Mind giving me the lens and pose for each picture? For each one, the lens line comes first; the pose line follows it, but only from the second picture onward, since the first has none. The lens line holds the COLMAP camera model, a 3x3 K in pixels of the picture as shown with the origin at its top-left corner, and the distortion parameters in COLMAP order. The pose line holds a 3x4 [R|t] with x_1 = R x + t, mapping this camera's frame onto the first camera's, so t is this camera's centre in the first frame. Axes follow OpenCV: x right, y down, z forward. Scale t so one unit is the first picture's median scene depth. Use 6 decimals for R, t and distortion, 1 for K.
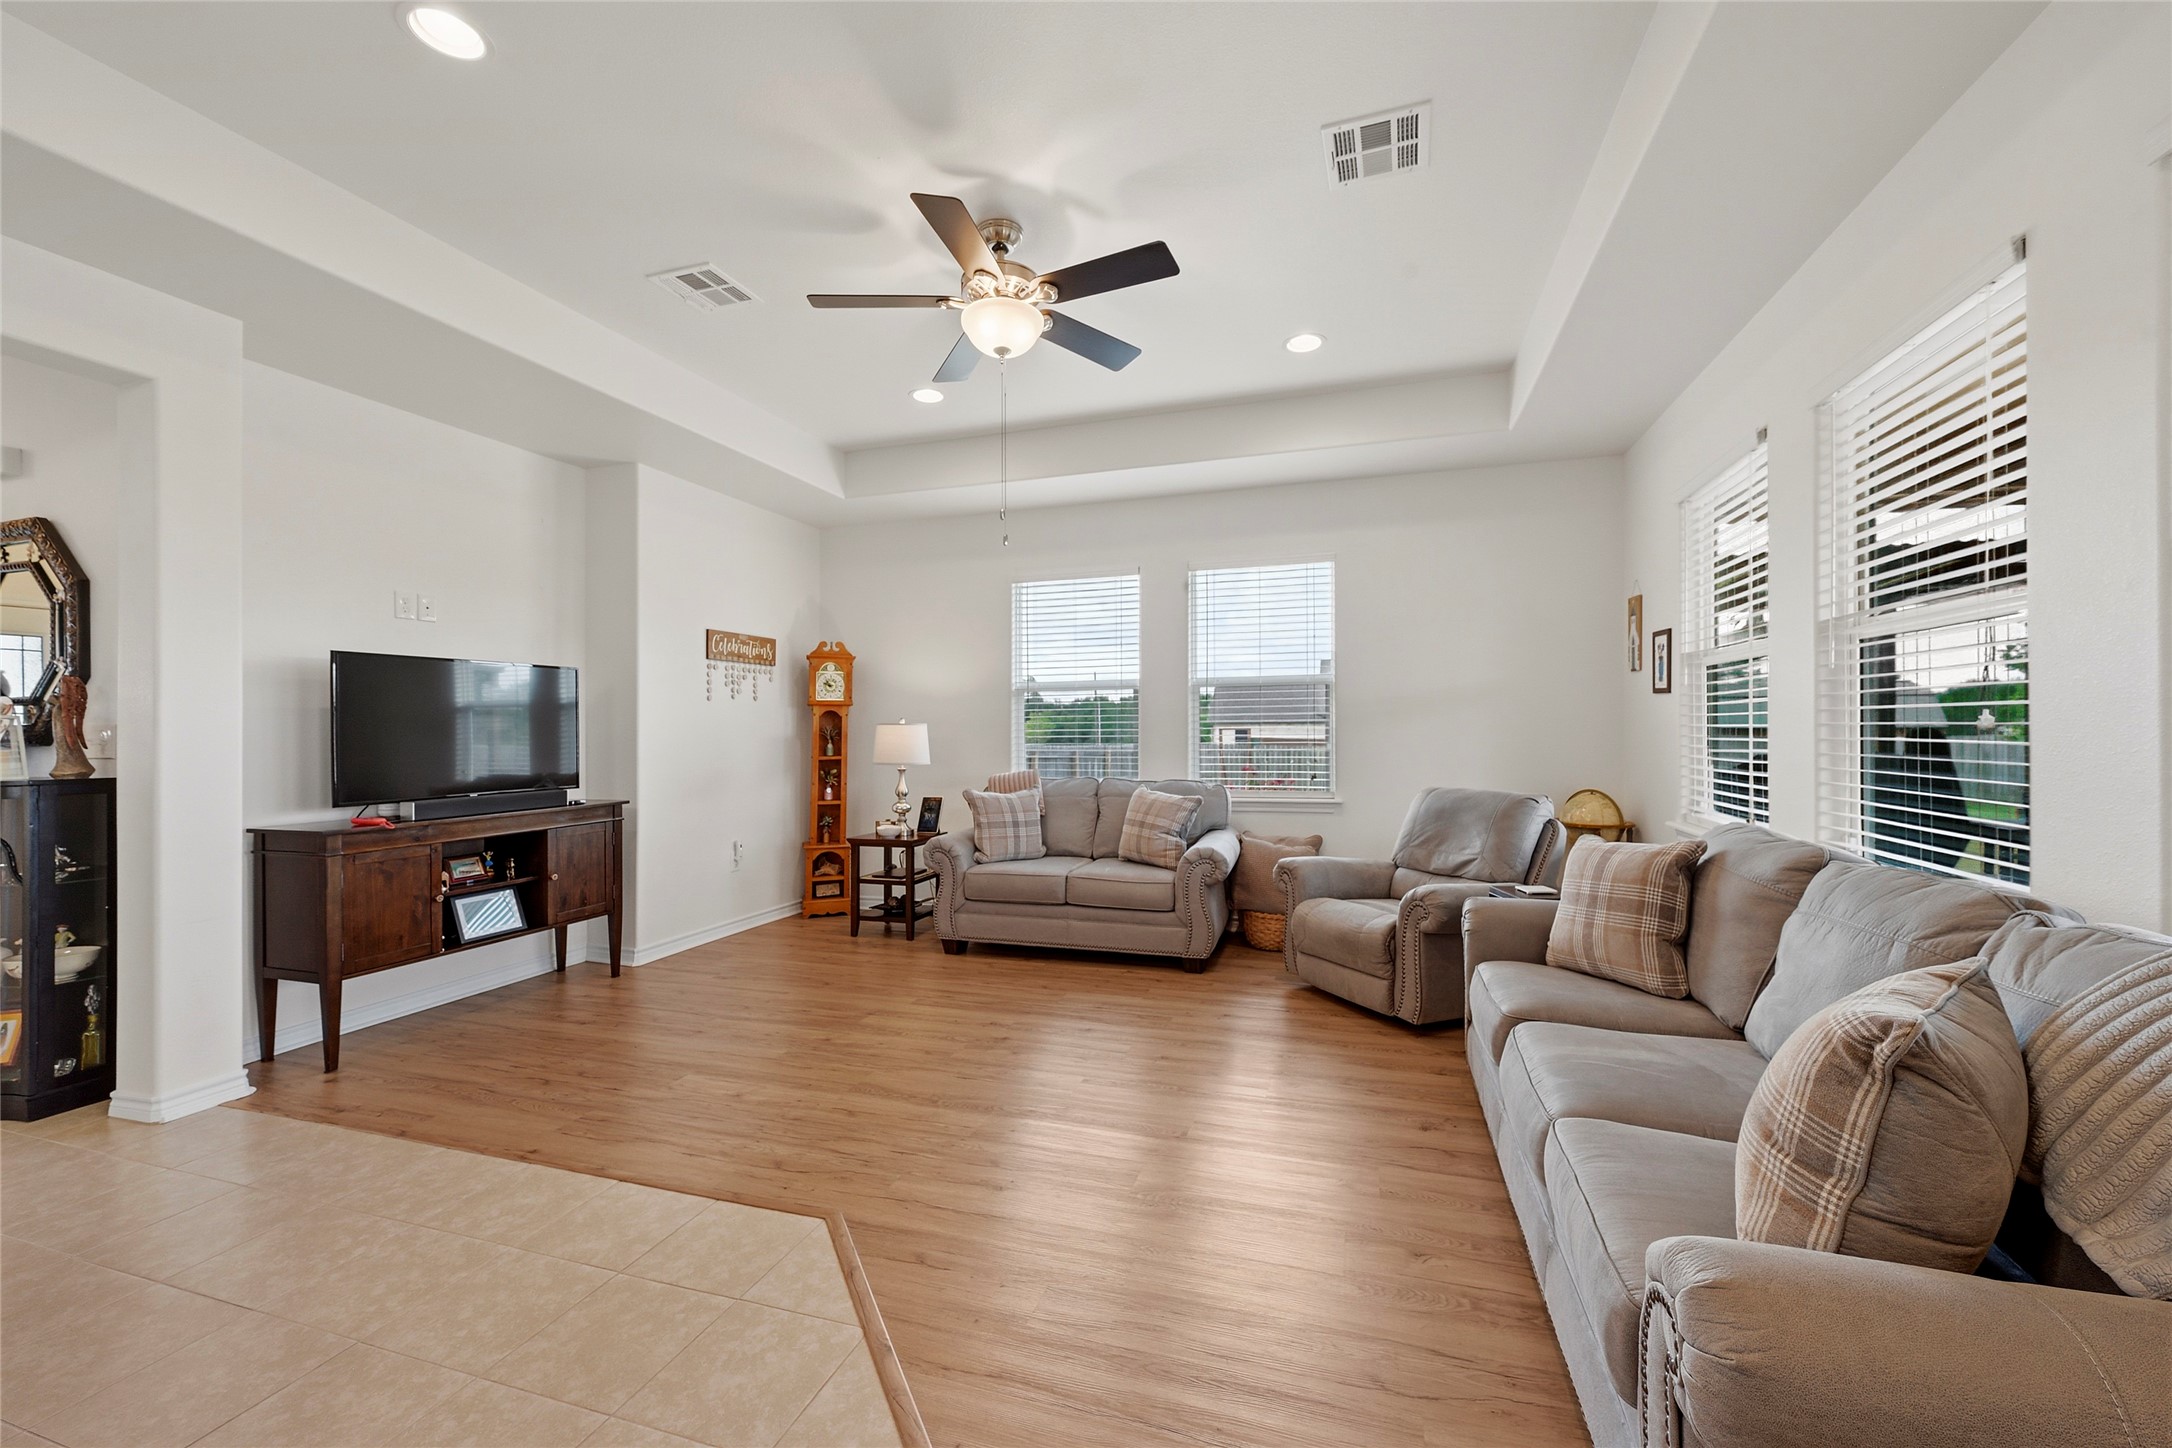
lens RADIAL K [[850.1, 0, 1092.6], [0, 850.1, 726.1], [0, 0, 1]] dist [0.000651, 0.000056]
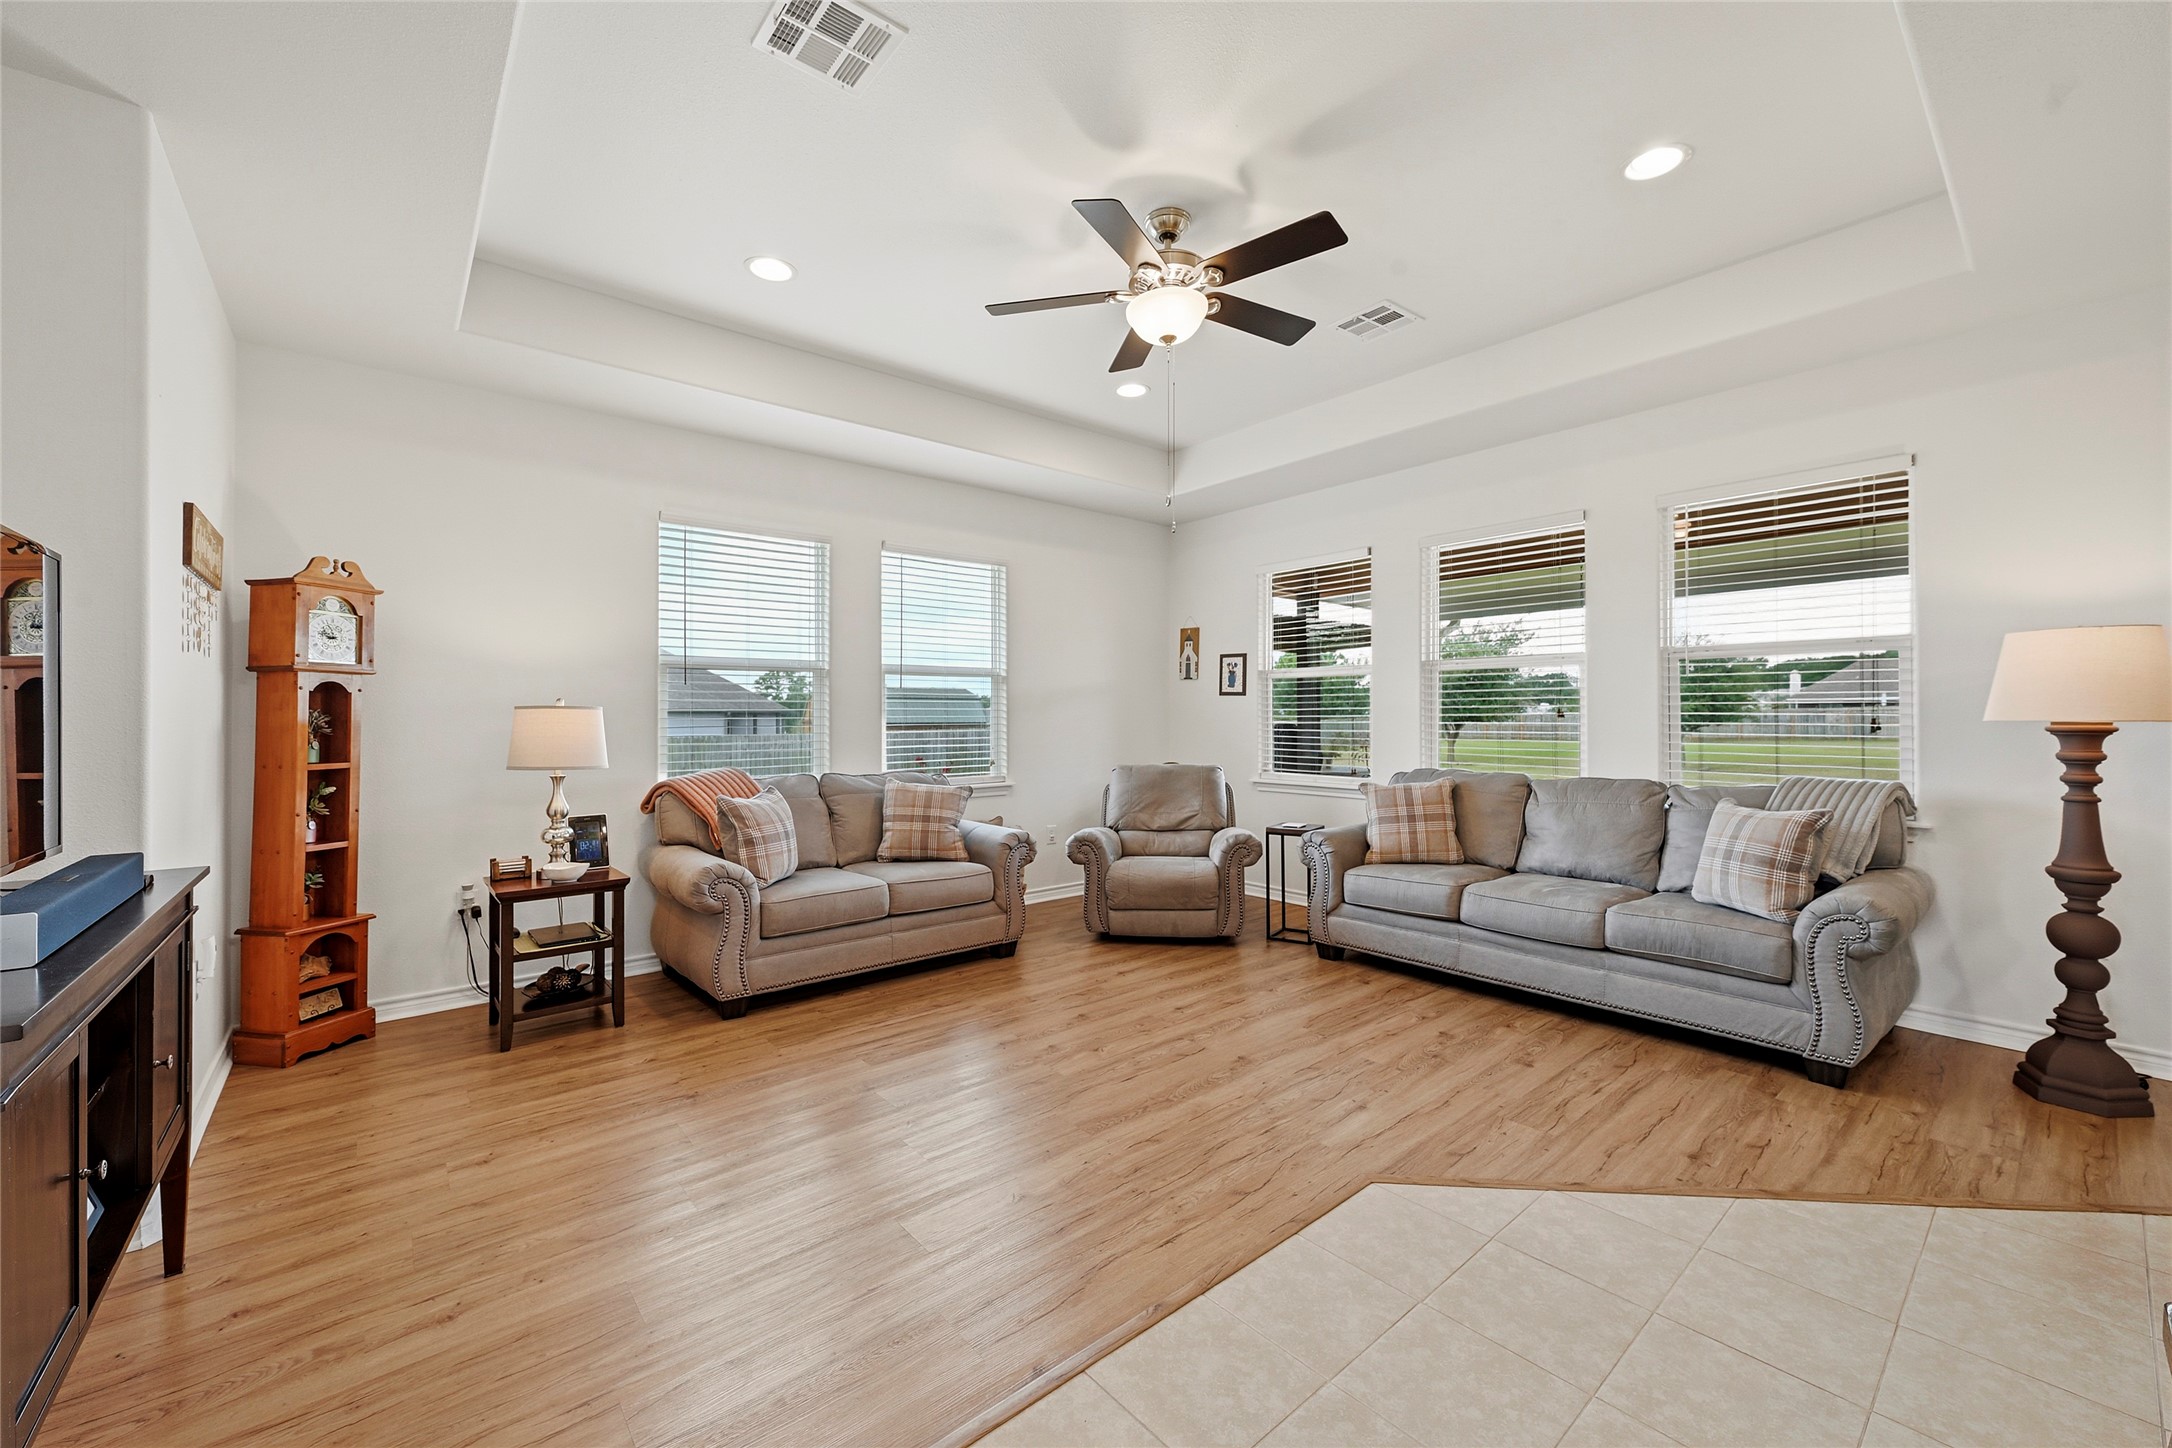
lens RADIAL K [[857.8, 0, 1089.2], [0, 857.8, 719.0], [0, 0, 1]] dist [-0.000765, -0.000172]
pose [[0.531238, 0.005750, 0.847203, -0.652948], [-0.001755, 0.999982, -0.005686, 0.010895], [-0.847221, 0.001534, 0.531238, 0.347620]]
